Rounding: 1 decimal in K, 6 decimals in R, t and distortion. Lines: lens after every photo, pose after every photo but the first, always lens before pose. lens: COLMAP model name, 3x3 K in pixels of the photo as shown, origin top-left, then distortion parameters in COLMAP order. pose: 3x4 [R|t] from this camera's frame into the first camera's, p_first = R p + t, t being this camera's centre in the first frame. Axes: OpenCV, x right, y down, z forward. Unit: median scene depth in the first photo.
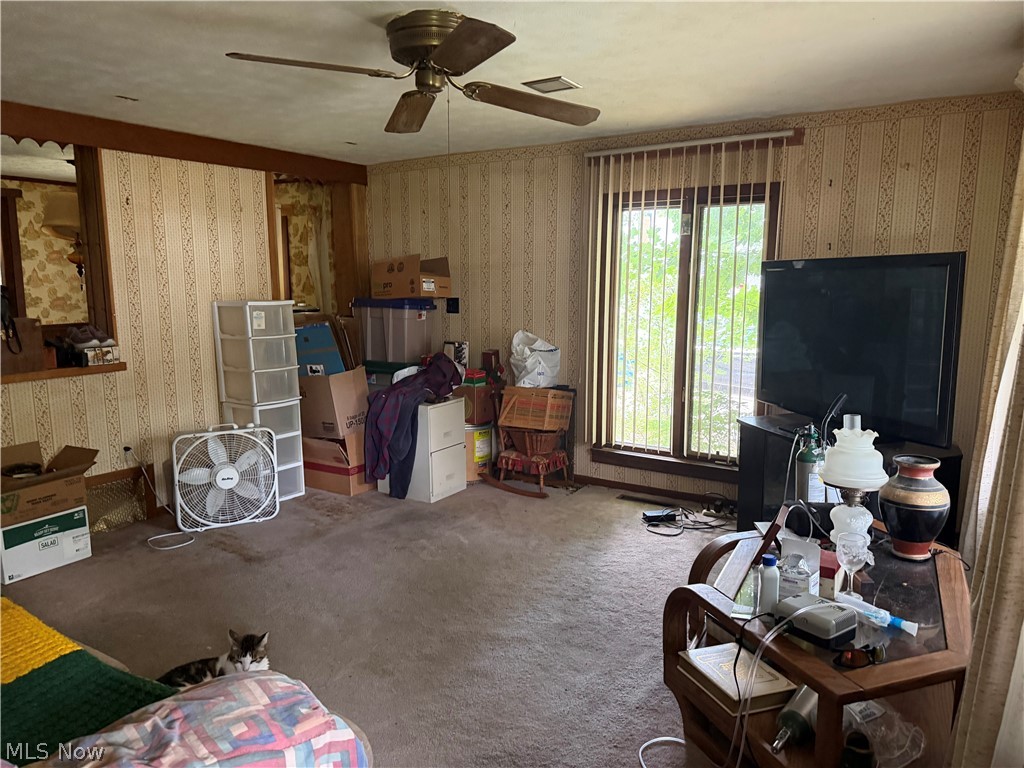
lens RADIAL K [[713.2, 0, 516.4], [0, 713.2, 386.7], [0, 0, 1]] dist [0.161233, -0.225431]
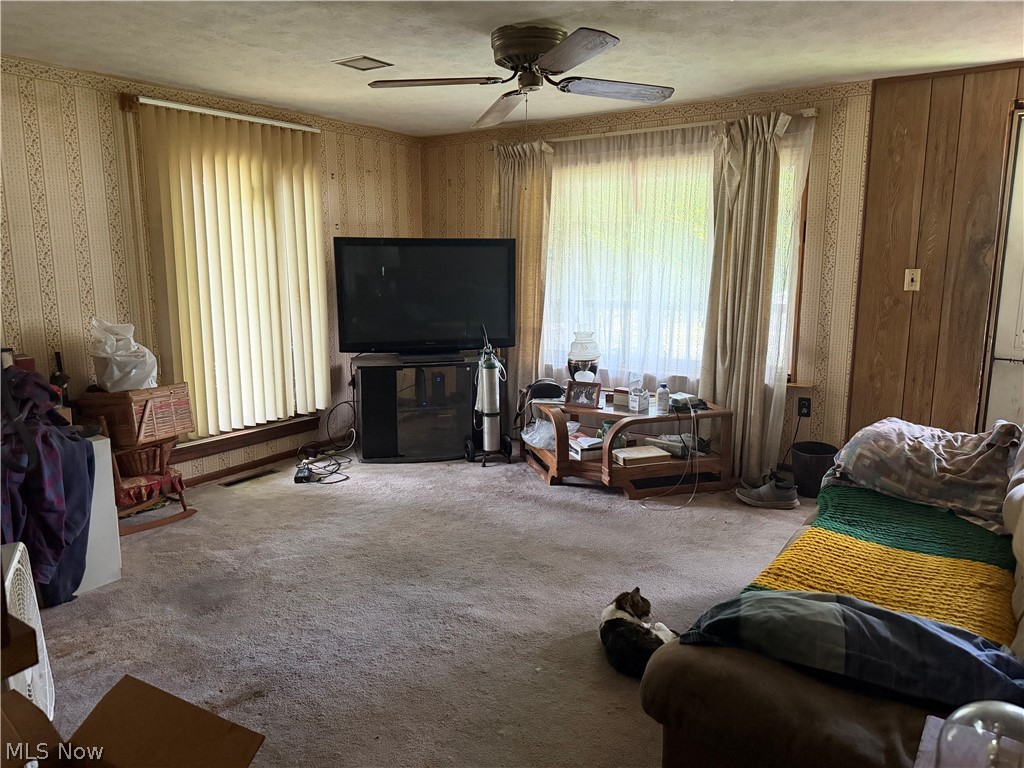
lens RADIAL K [[730.8, 0, 514.5], [0, 730.8, 372.5], [0, 0, 1]] dist [0.083018, -0.086448]
pose [[0.036791, -0.166652, 0.985329, -0.793999], [0.143961, 0.976596, 0.159800, -0.091735], [-0.988899, 0.135969, 0.059922, 0.579962]]
